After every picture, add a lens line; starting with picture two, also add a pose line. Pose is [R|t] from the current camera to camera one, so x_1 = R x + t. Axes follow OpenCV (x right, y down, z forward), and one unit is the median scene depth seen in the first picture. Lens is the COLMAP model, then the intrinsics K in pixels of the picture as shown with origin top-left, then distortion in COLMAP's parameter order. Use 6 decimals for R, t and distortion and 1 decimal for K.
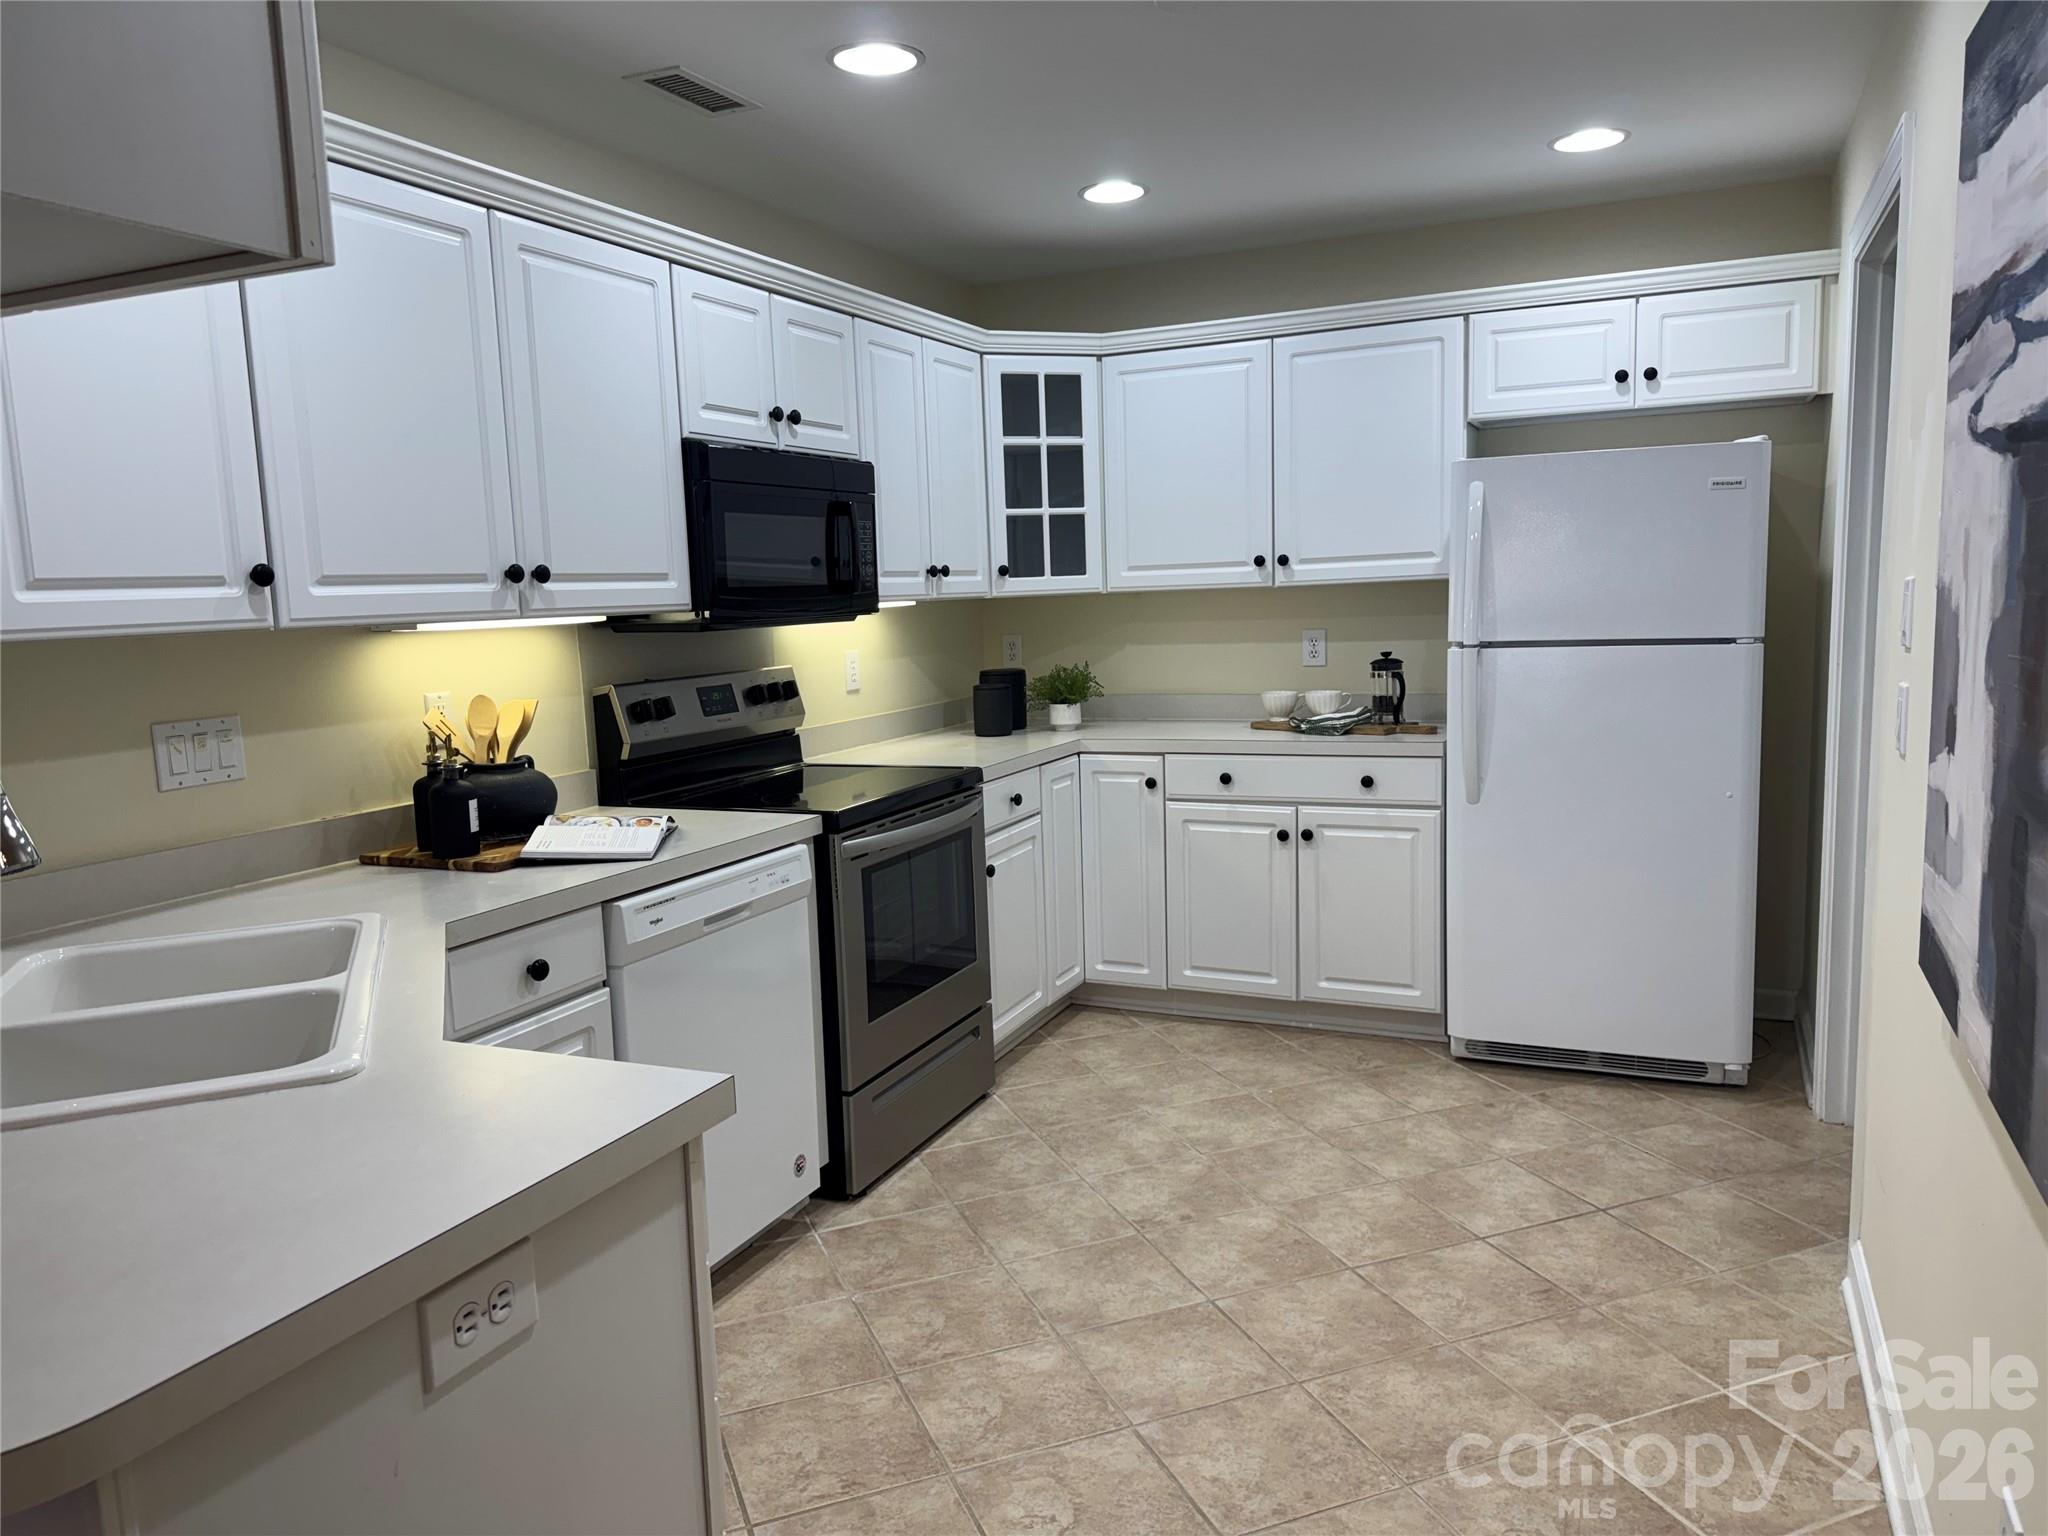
lens RADIAL K [[1418.1, 0, 1026.0], [0, 1418.1, 775.6], [0, 0, 1]] dist [0.022164, -0.012509]
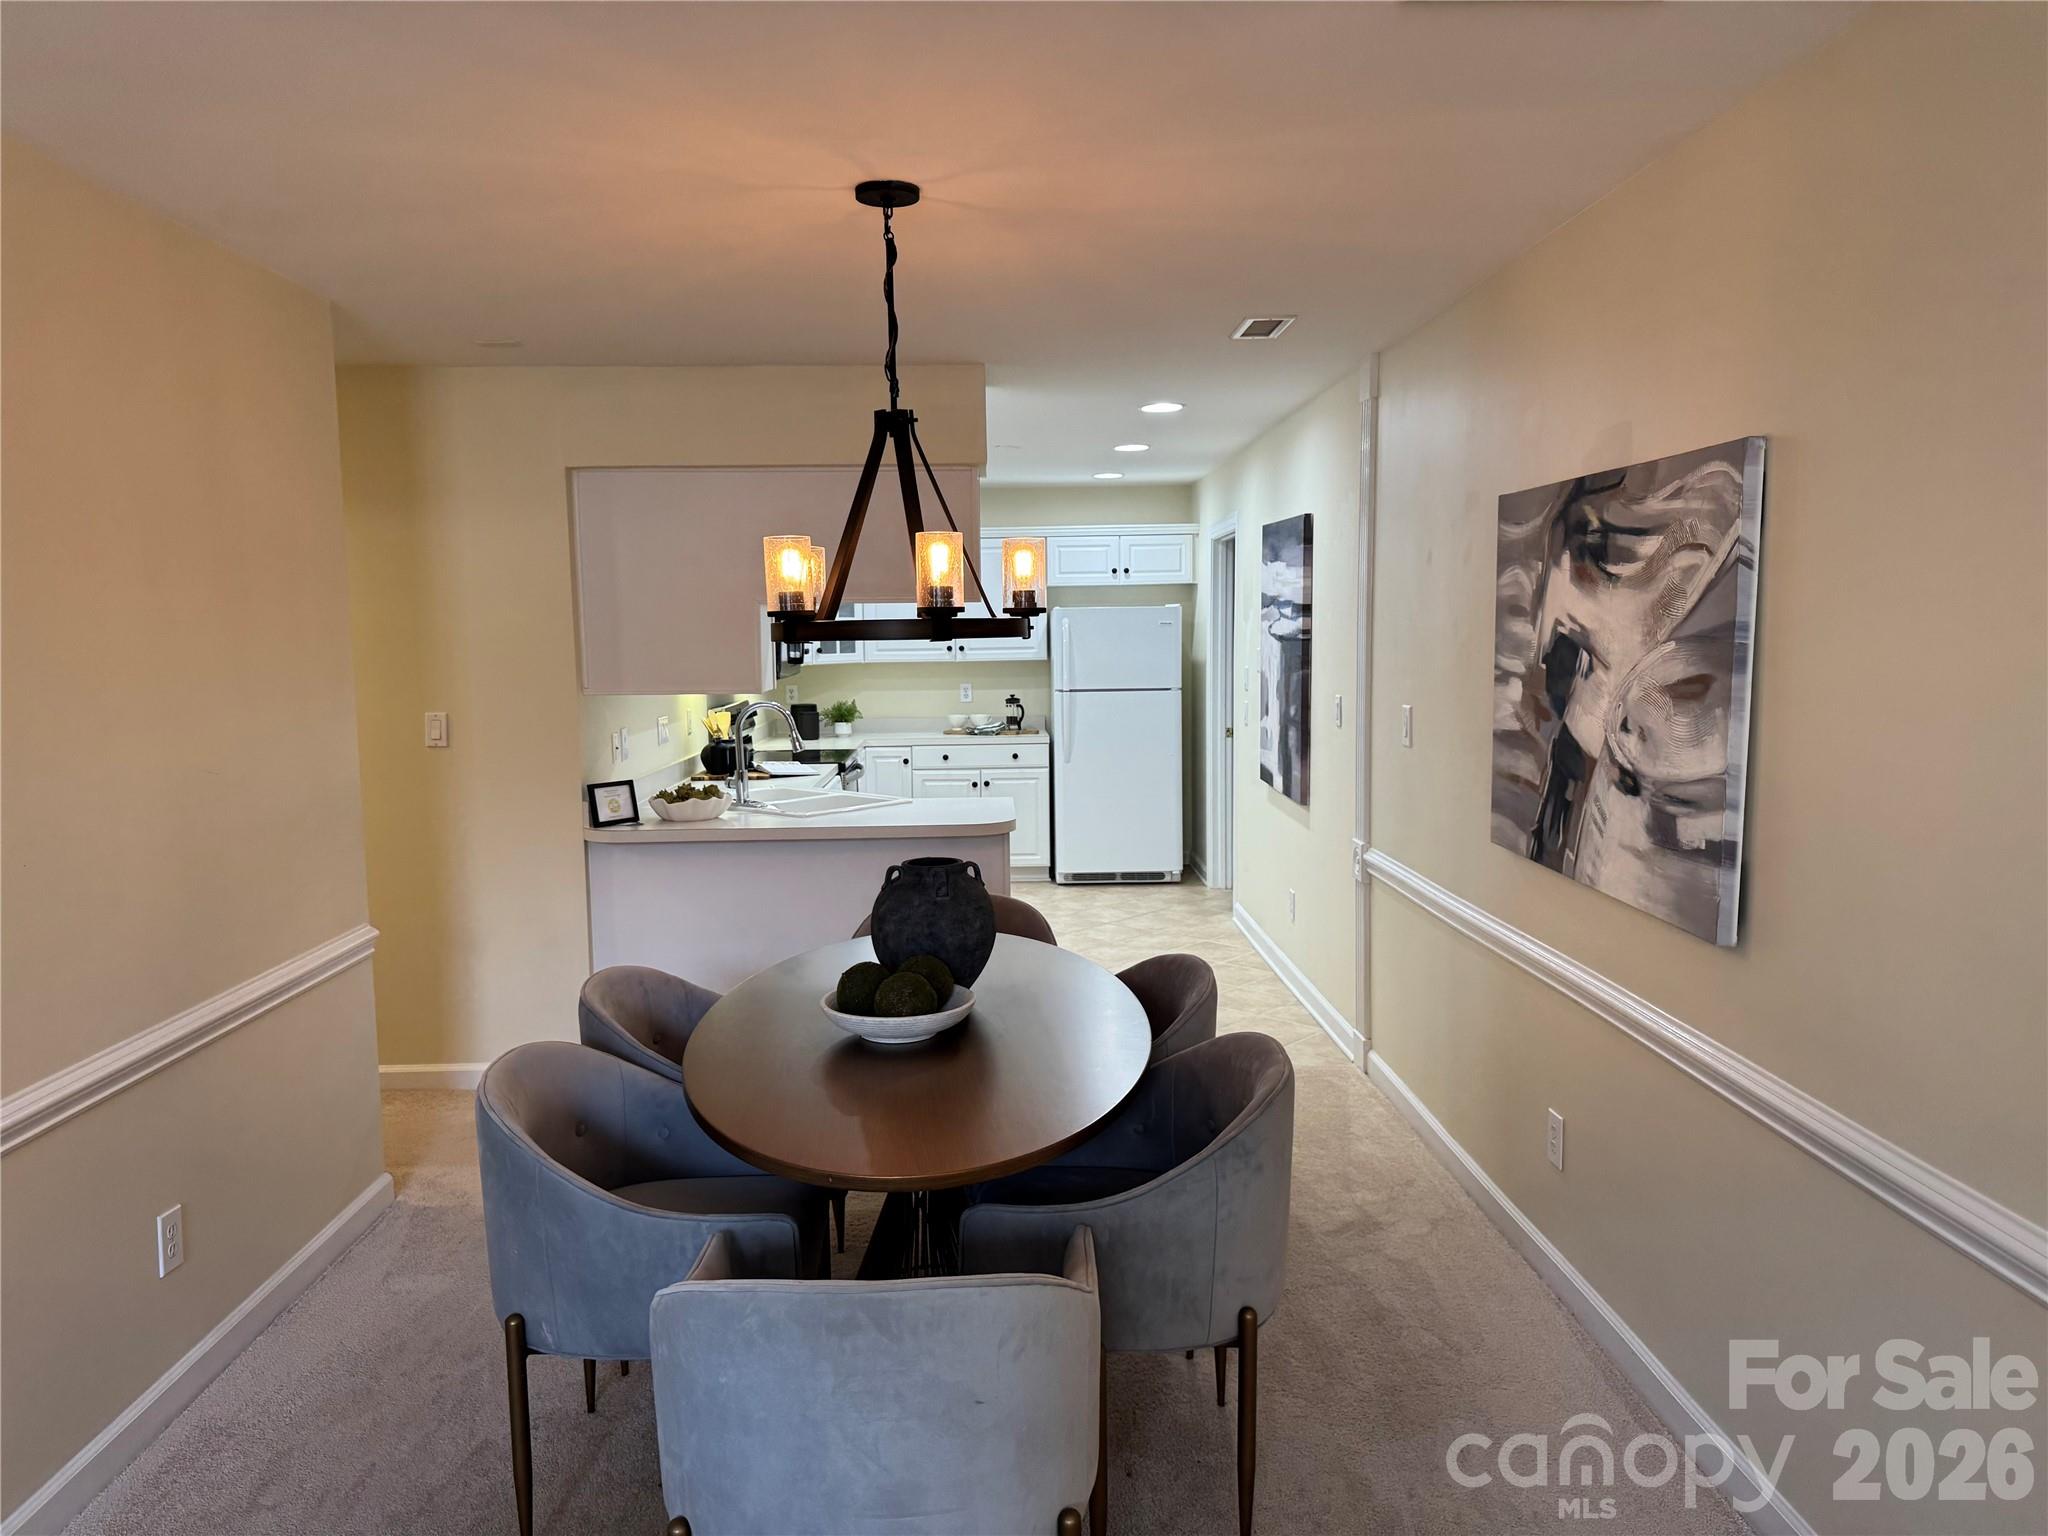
lens RADIAL K [[1418.1, 0, 1023.4], [0, 1418.1, 767.6], [0, 0, 1]] dist [0.022164, -0.012509]
pose [[0.895639, -0.018454, 0.444398, -0.670847], [0.039641, 0.998475, -0.038430, 0.101055], [-0.443011, 0.052036, 0.895005, -0.865228]]
